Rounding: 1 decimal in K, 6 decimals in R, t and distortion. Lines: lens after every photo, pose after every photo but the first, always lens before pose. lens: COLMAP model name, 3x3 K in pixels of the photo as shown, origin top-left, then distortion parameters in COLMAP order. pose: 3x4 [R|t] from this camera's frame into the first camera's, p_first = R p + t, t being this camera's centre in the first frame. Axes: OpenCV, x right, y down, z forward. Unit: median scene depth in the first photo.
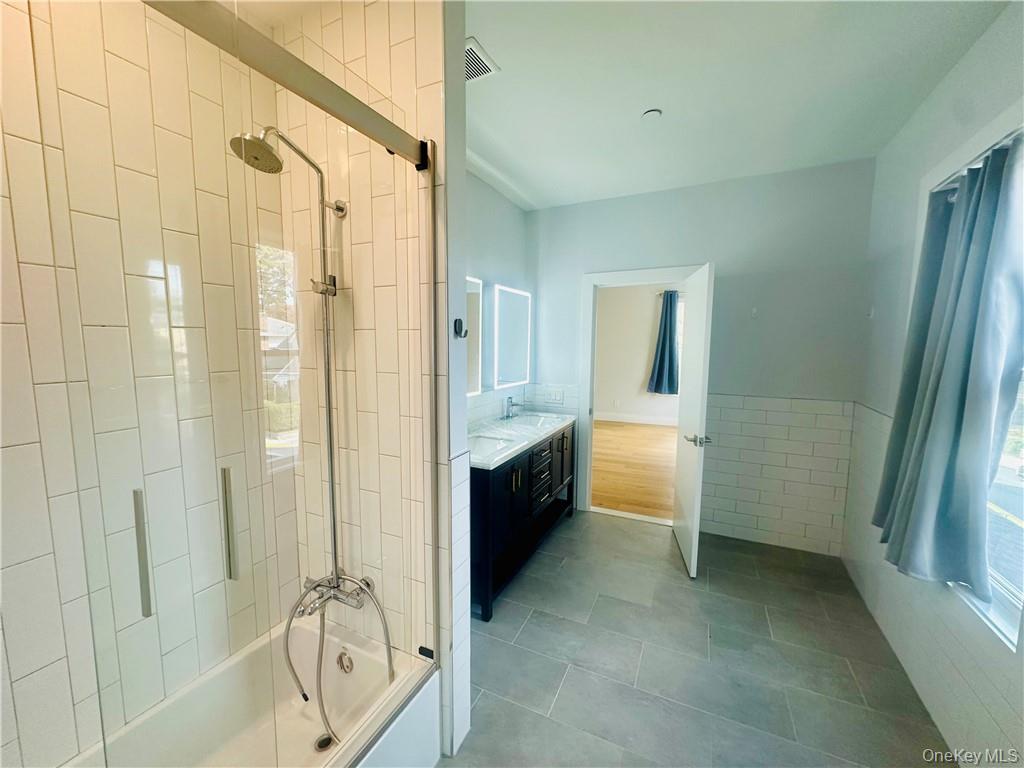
lens RADIAL K [[410.6, 0, 508.8], [0, 410.6, 385.0], [0, 0, 1]] dist [-0.004775, -0.000067]
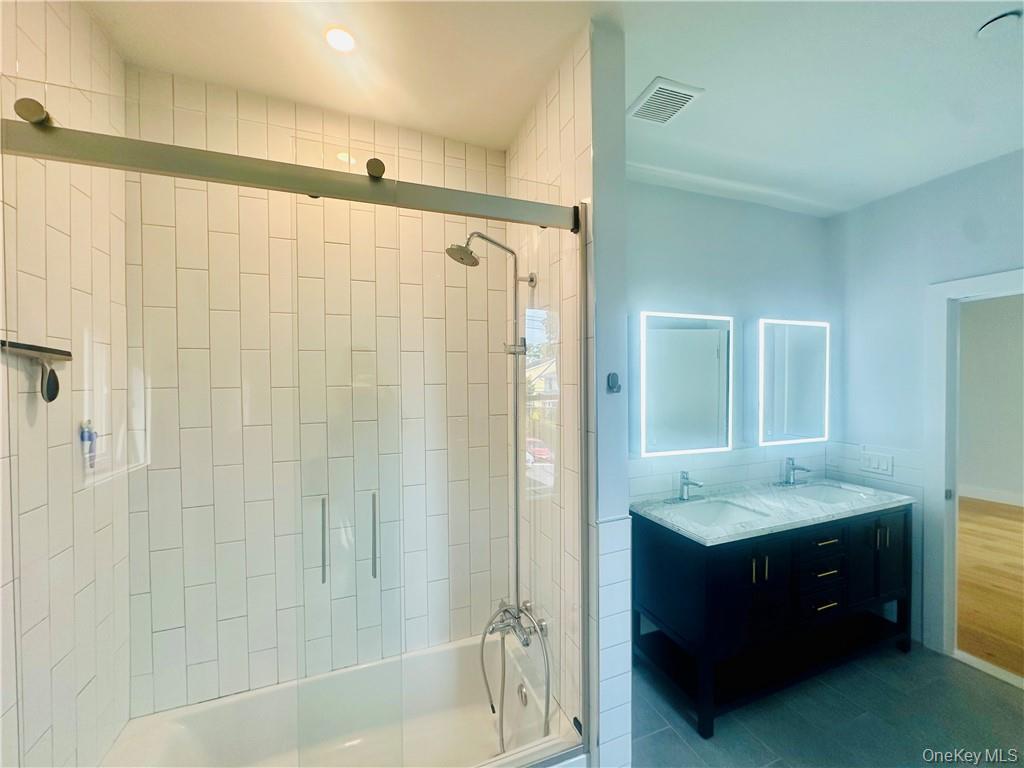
lens RADIAL K [[410.6, 0, 511.5], [0, 410.6, 385.8], [0, 0, 1]] dist [-0.004775, -0.000067]
pose [[0.730435, -0.003701, -0.682972, 0.307168], [-0.058412, 0.995983, -0.067869, -0.047114], [0.680480, 0.089468, 0.727284, 0.135989]]
